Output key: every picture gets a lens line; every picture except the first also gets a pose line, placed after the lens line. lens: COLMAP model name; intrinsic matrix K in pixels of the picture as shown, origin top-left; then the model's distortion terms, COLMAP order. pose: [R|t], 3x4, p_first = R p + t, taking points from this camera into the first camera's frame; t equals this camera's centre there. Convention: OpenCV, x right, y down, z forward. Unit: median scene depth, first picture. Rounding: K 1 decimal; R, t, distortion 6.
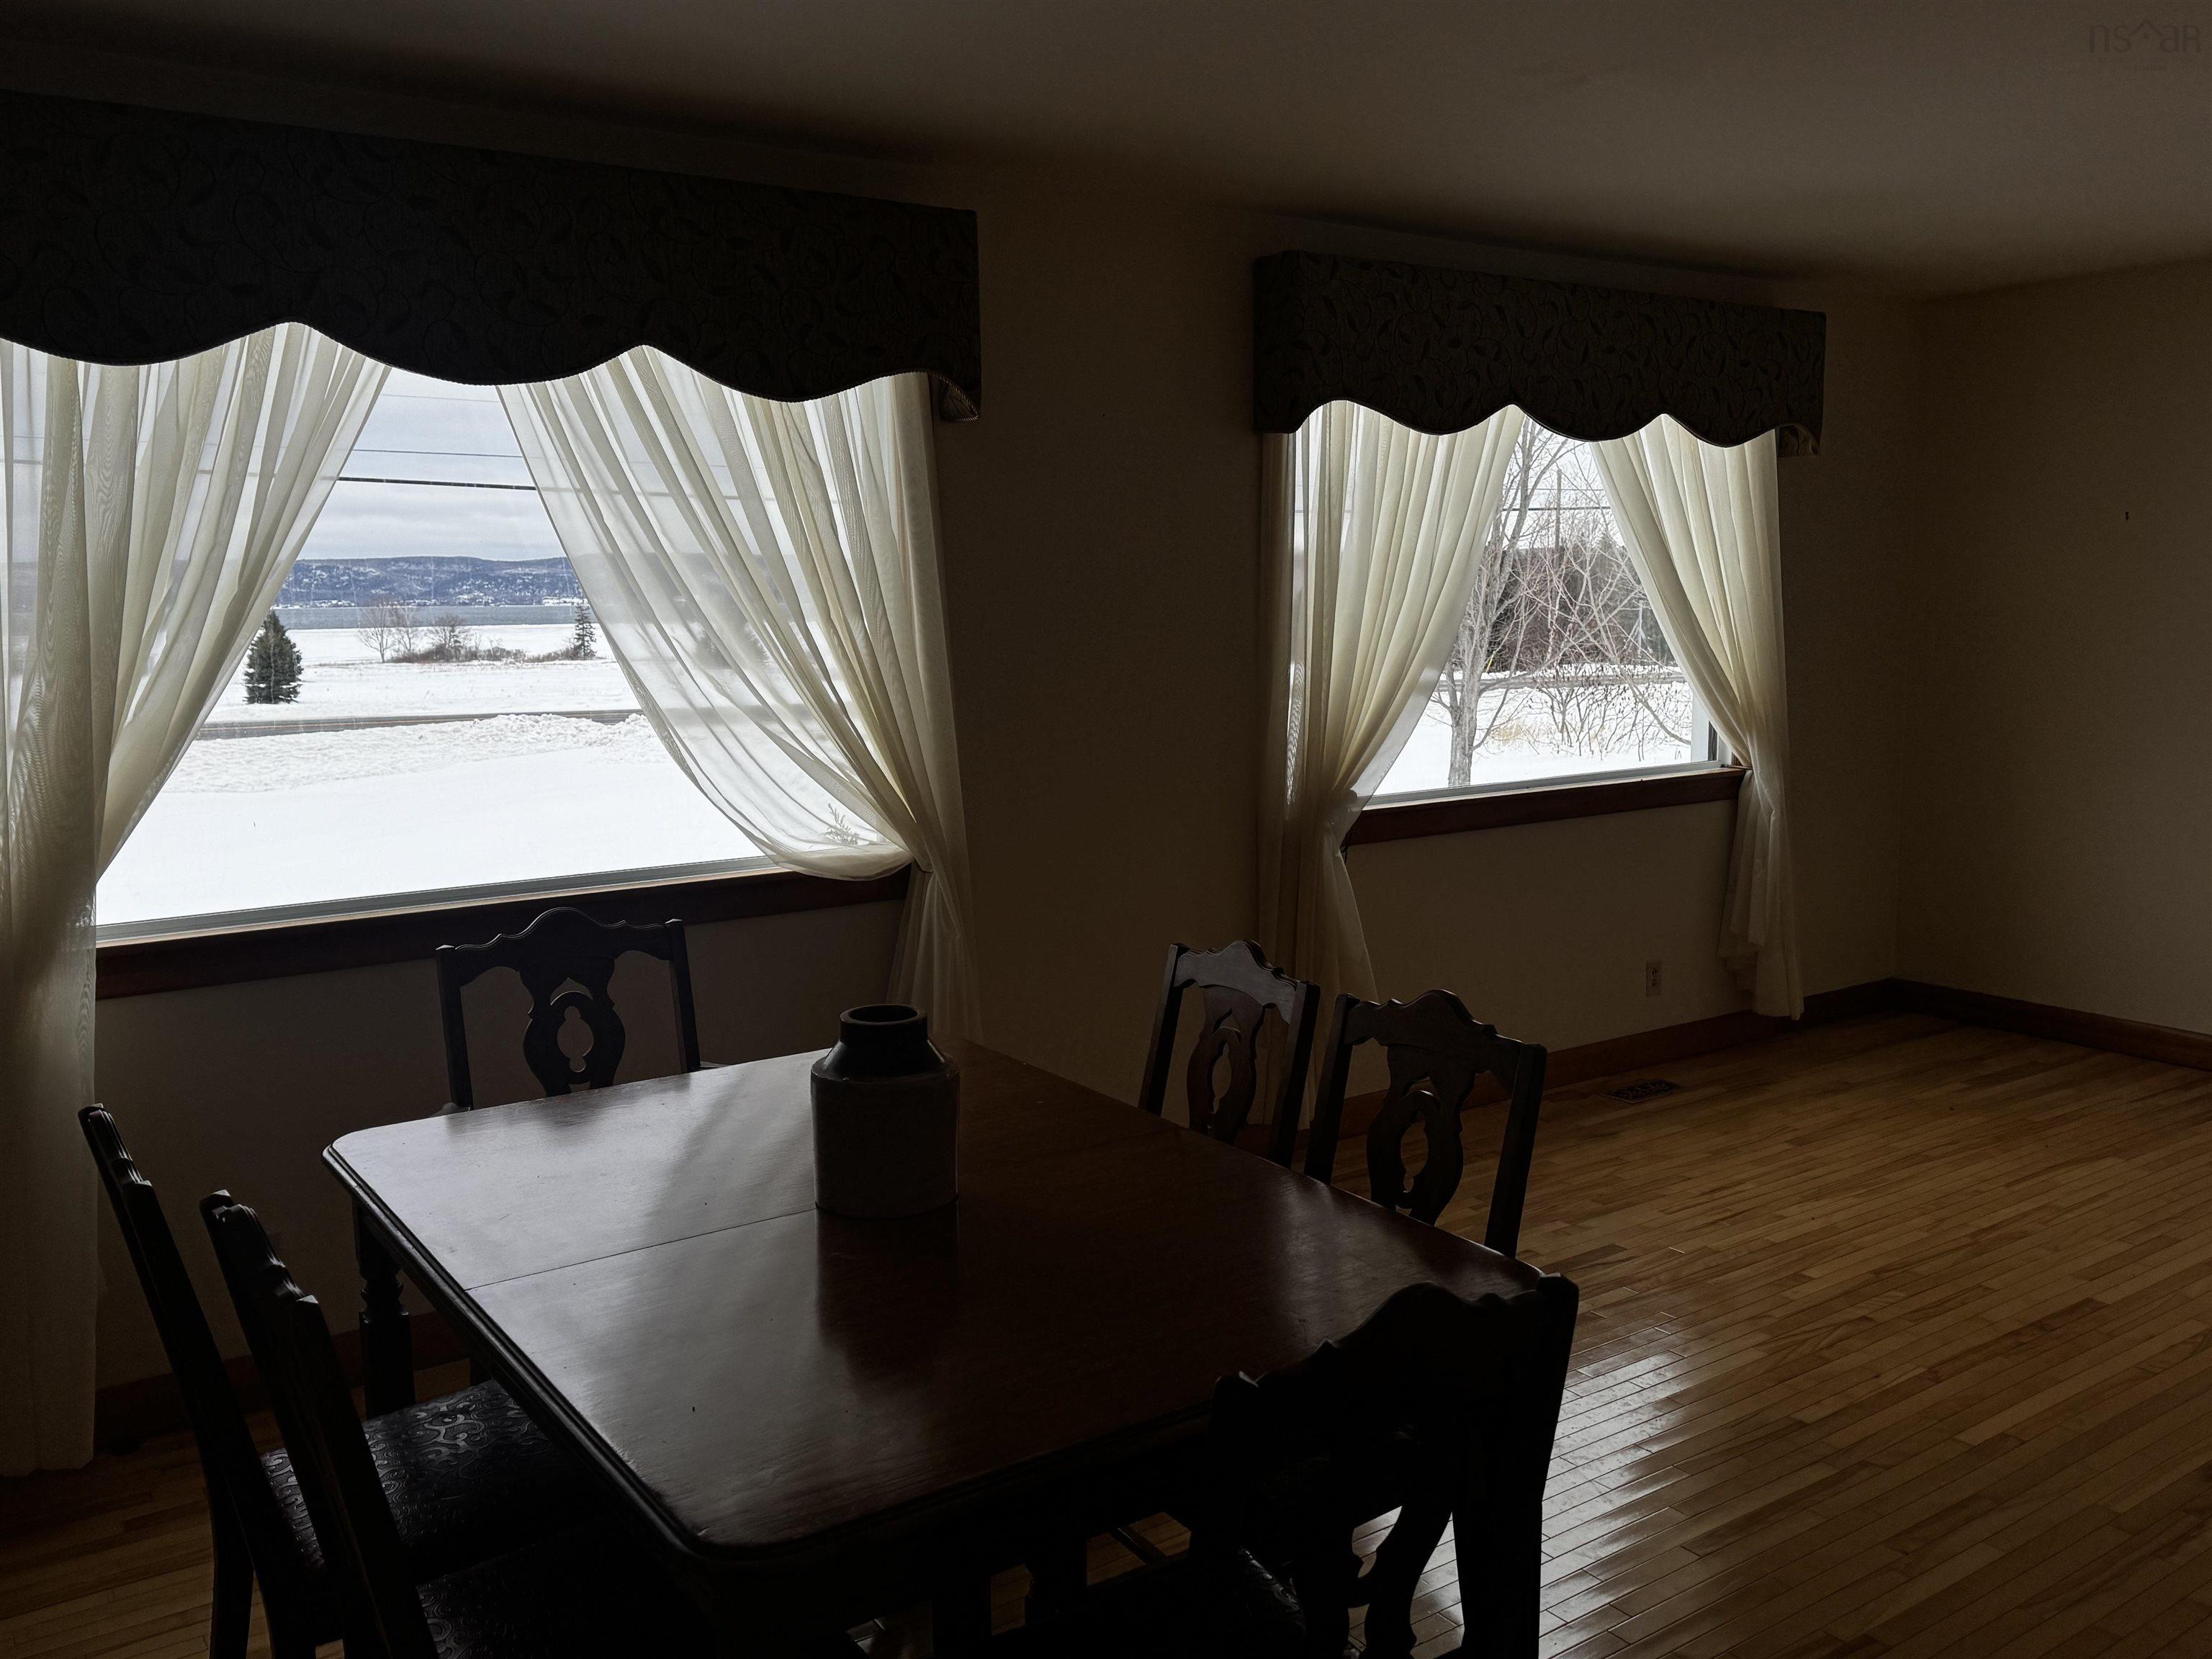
lens RADIAL K [[1775.2, 0, 1106.0], [0, 1775.2, 829.5], [0, 0, 1]] dist [0.076766, -0.113266]
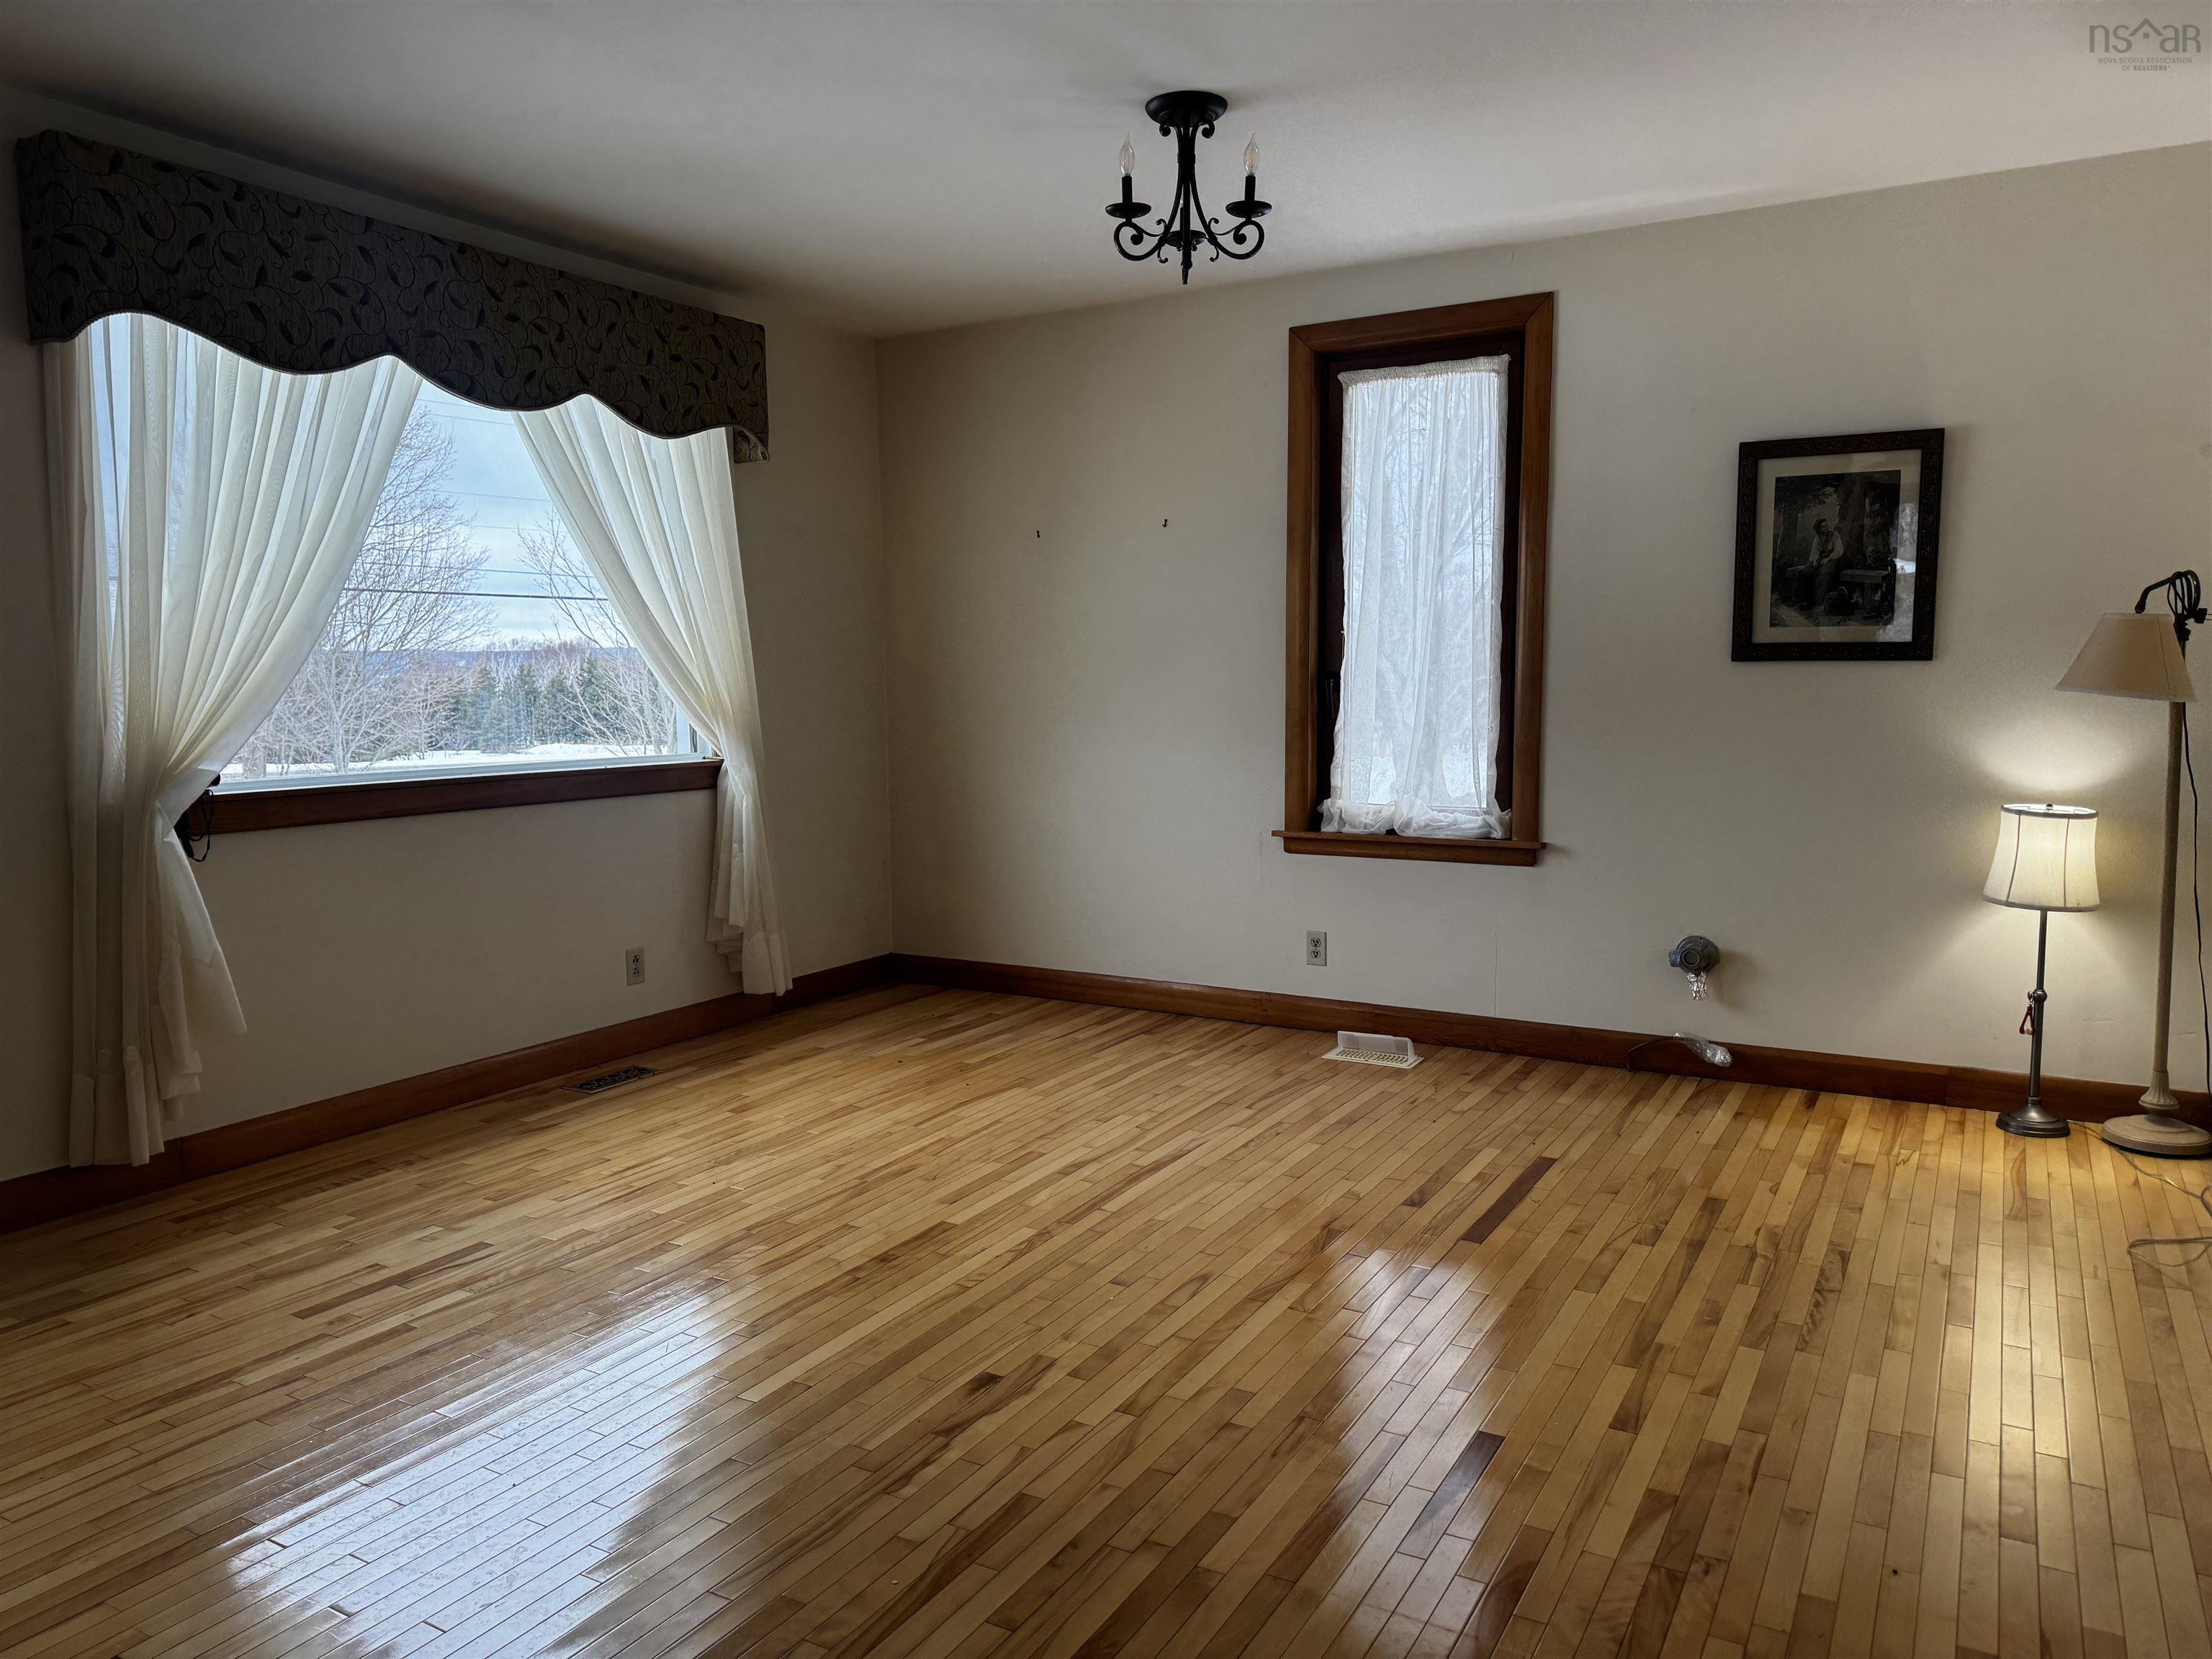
lens RADIAL K [[1558.8, 0, 1106.0], [0, 1558.8, 829.5], [0, 0, 1]] dist [-0.008595, -0.005779]
pose [[0.892941, -0.042665, 0.448148, 0.193325], [0.056860, 0.998215, -0.018262, 0.046799], [-0.446569, 0.041788, 0.893773, 0.122067]]
